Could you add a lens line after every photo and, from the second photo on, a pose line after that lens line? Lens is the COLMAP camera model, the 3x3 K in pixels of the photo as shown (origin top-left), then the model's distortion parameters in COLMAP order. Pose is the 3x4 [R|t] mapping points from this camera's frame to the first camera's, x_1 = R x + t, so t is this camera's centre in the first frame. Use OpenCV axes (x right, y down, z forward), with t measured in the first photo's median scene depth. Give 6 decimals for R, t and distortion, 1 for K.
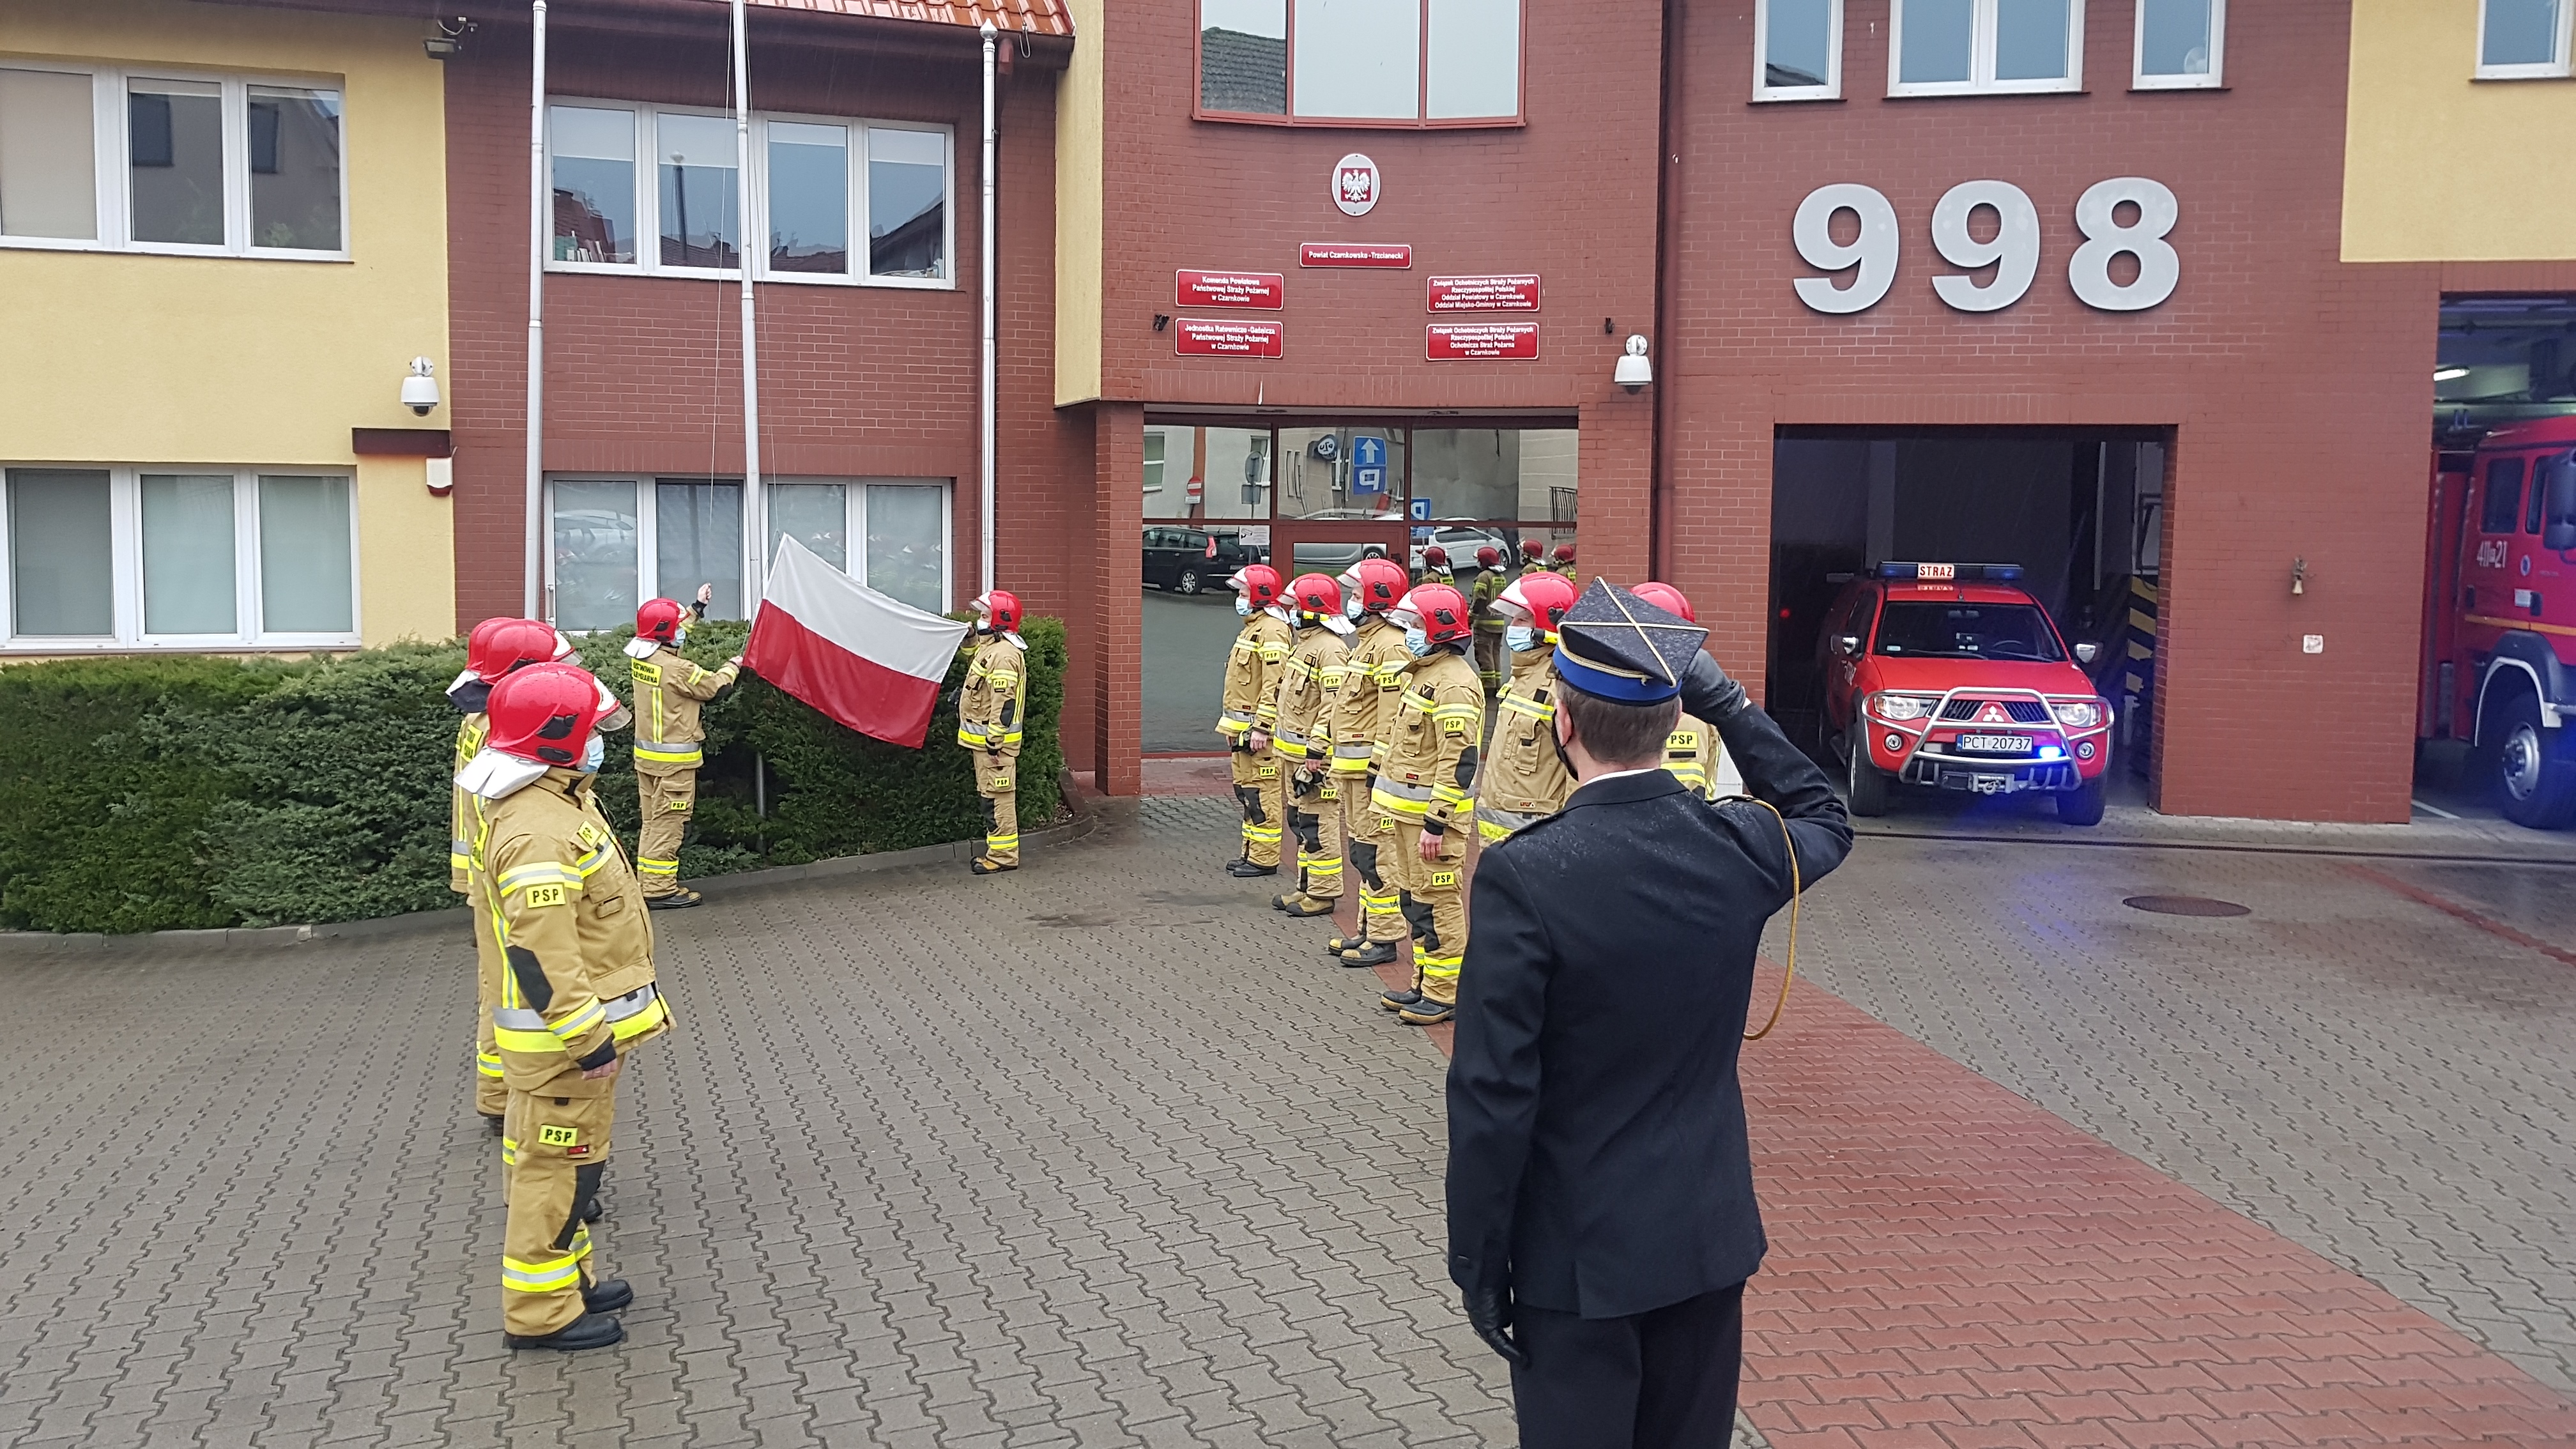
lens RADIAL K [[1987.0, 0, 1288.0], [0, 1987.0, 724.5], [0, 0, 1]] dist [-0.050520, 0.064132]
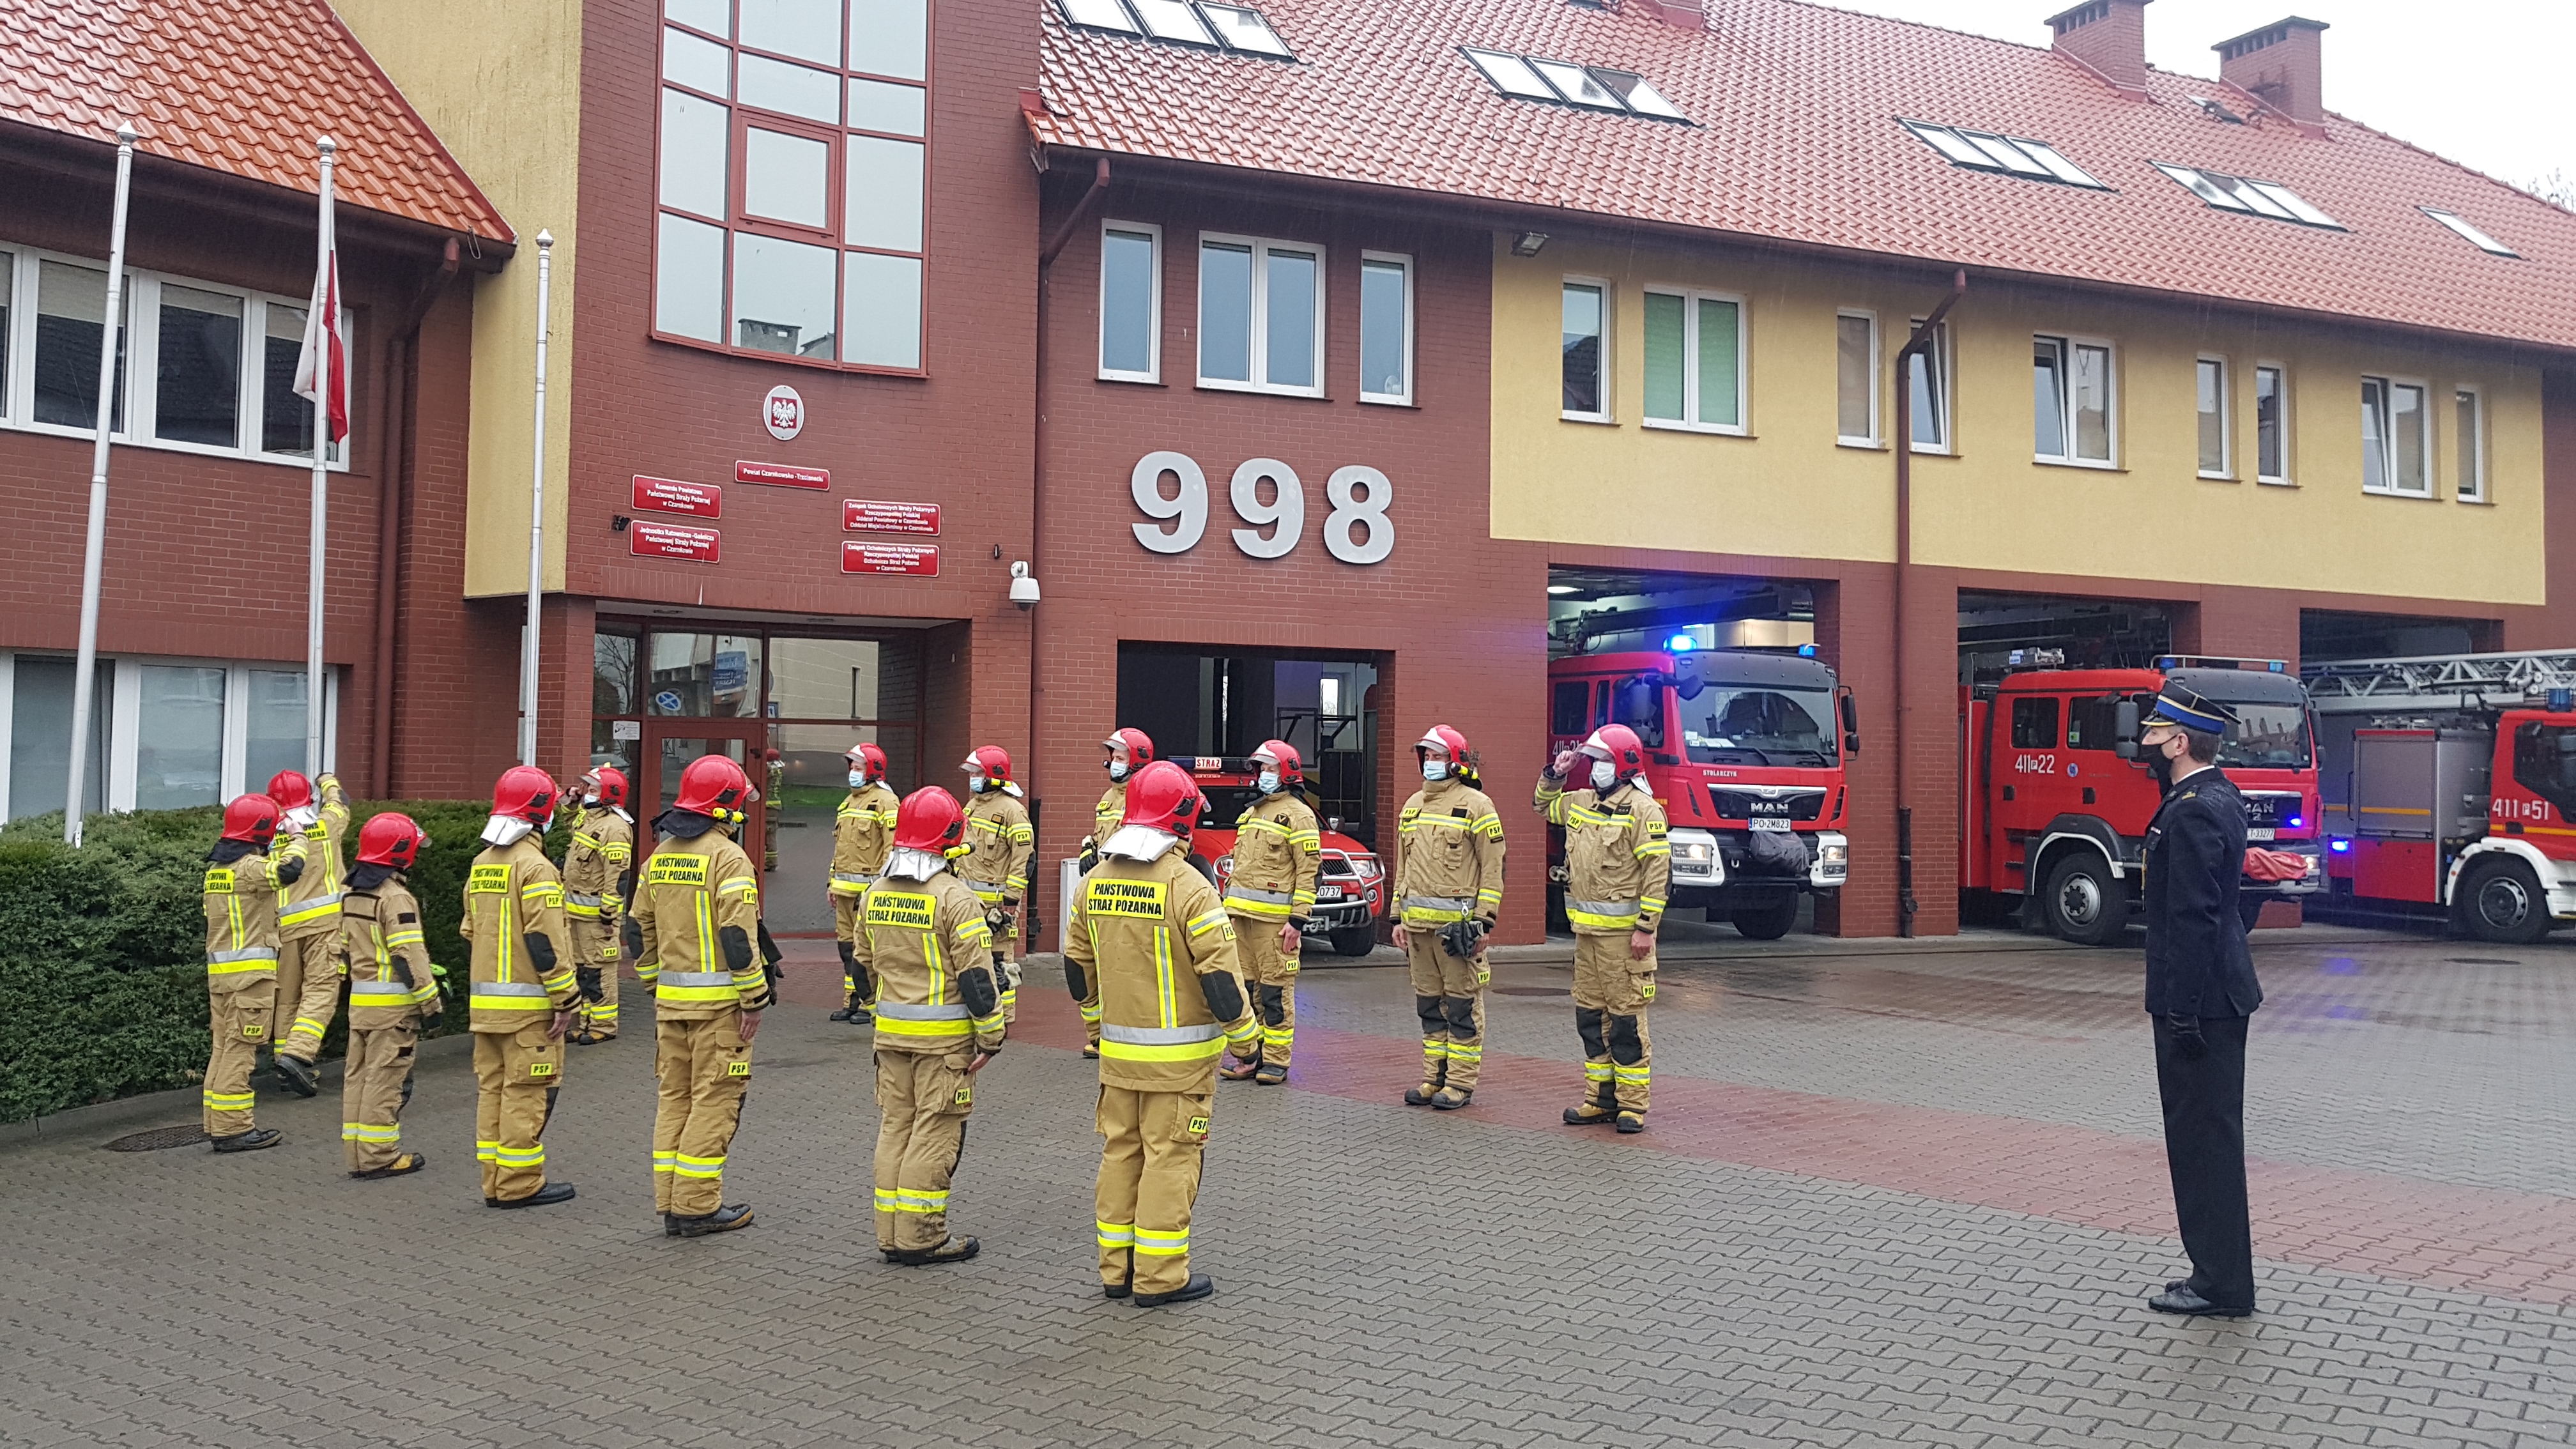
lens RADIAL K [[1987.0, 0, 1288.0], [0, 1987.0, 724.5], [0, 0, 1]] dist [-0.050520, 0.064132]
pose [[0.818804, 0.013105, 0.573923, -0.374191], [0.054244, 0.993500, -0.100074, 0.027660], [-0.571504, 0.113073, 0.812772, -0.043931]]
